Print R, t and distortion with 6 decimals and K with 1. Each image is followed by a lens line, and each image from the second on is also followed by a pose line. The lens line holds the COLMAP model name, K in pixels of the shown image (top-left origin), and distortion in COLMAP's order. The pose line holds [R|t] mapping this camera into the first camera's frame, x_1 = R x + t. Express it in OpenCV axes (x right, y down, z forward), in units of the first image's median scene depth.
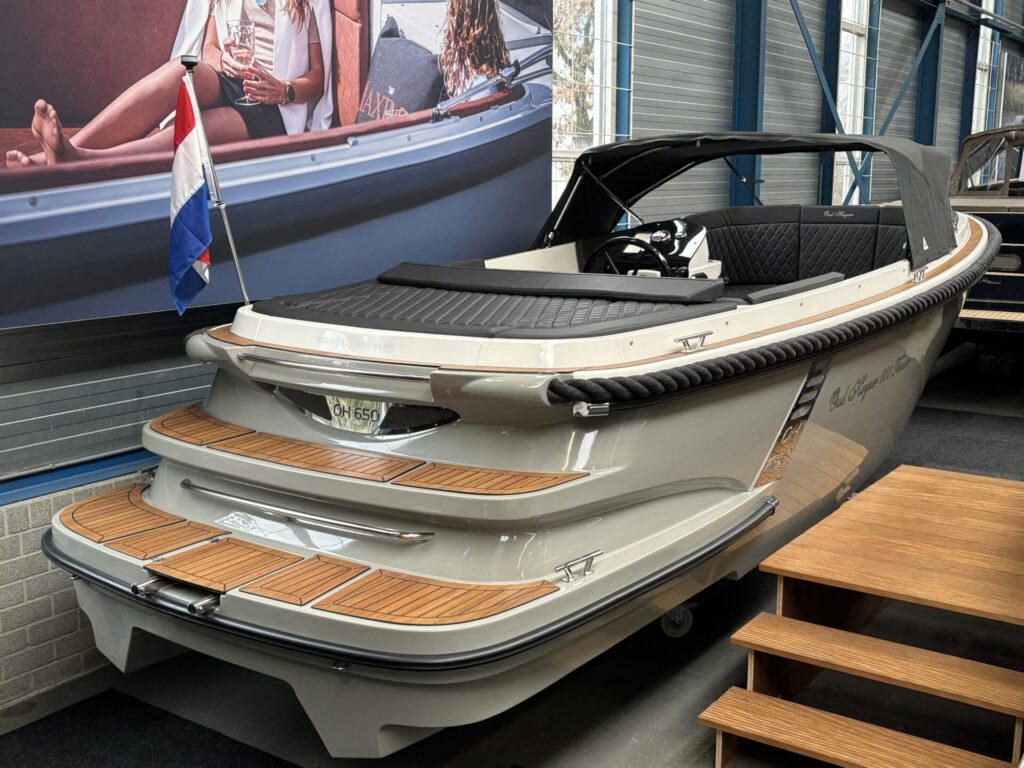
lens RADIAL K [[1128.8, 0, 509.9], [0, 1128.8, 382.5], [0, 0, 1]] dist [0.050802, 0.000000]
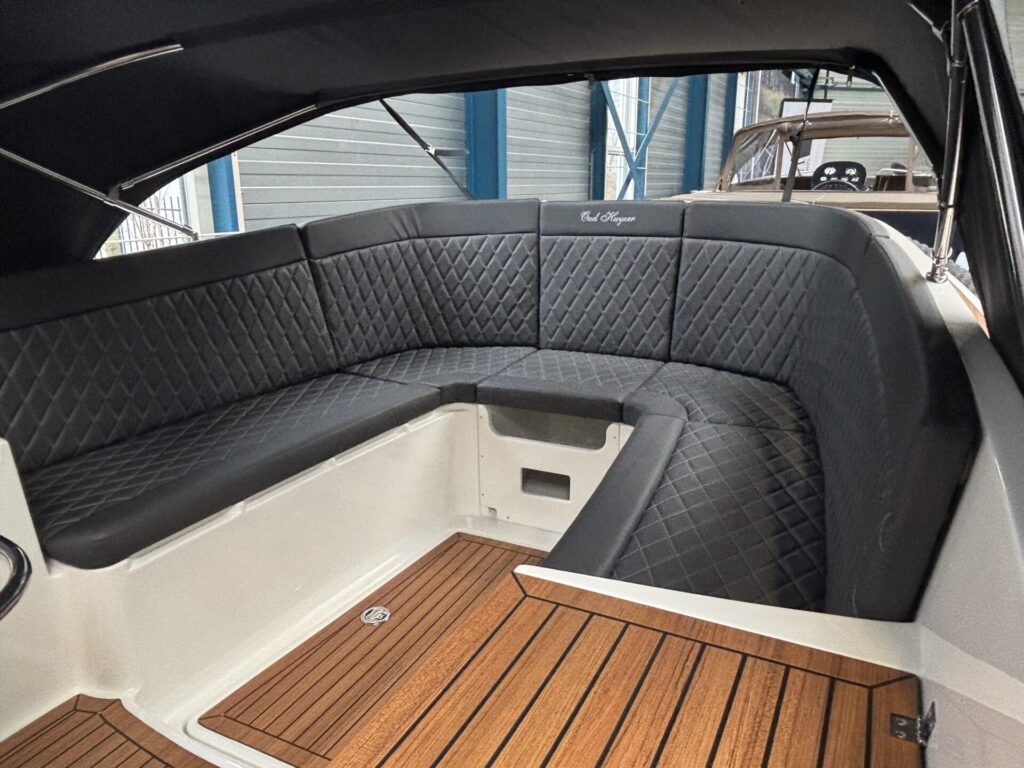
lens RADIAL K [[750.4, 0, 509.1], [0, 750.4, 385.1], [0, 0, 1]] dist [0.011641, 0.000572]
pose [[0.989962, -0.036737, 0.136473, 0.258463], [0.024981, 0.995906, 0.086874, -0.136357], [-0.139106, -0.082593, 0.986827, 0.875150]]
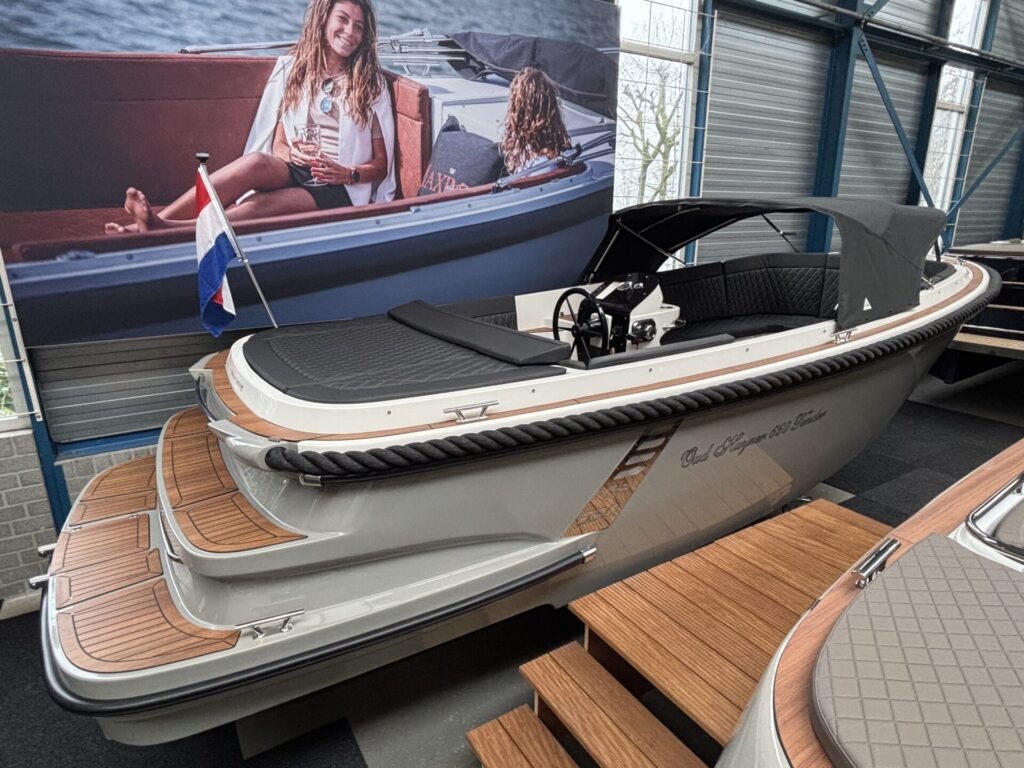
lens RADIAL K [[591.5, 0, 512.8], [0, 591.5, 392.0], [0, 0, 1]] dist [0.011561, -0.007286]
pose [[0.920056, 0.108632, -0.376425, 0.270717], [-0.067567, 0.990391, 0.120668, -0.082685], [0.385917, -0.085587, 0.918555, 0.341841]]
